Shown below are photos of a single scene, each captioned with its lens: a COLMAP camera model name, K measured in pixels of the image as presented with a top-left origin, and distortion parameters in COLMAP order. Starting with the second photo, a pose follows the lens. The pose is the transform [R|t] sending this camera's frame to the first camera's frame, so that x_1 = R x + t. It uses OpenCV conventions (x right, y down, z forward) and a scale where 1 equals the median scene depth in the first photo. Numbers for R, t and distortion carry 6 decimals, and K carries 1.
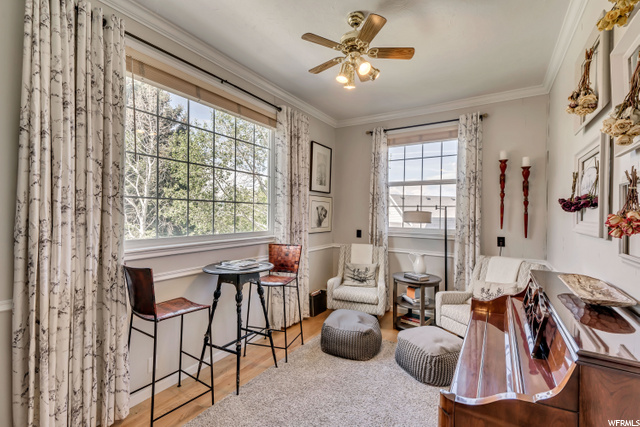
lens RADIAL K [[293.9, 0, 318.0], [0, 293.9, 213.5], [0, 0, 1]] dist [-0.000885, -0.000271]
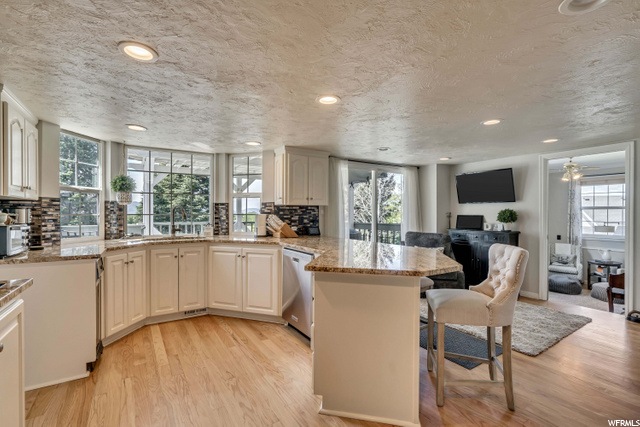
lens RADIAL K [[293.9, 0, 321.3], [0, 293.9, 212.9], [0, 0, 1]] dist [-0.000885, -0.000271]
pose [[0.897581, -0.011767, -0.440692, -0.379974], [0.006570, 0.999890, -0.013316, -0.065060], [0.440800, 0.009057, 0.897560, -1.236188]]
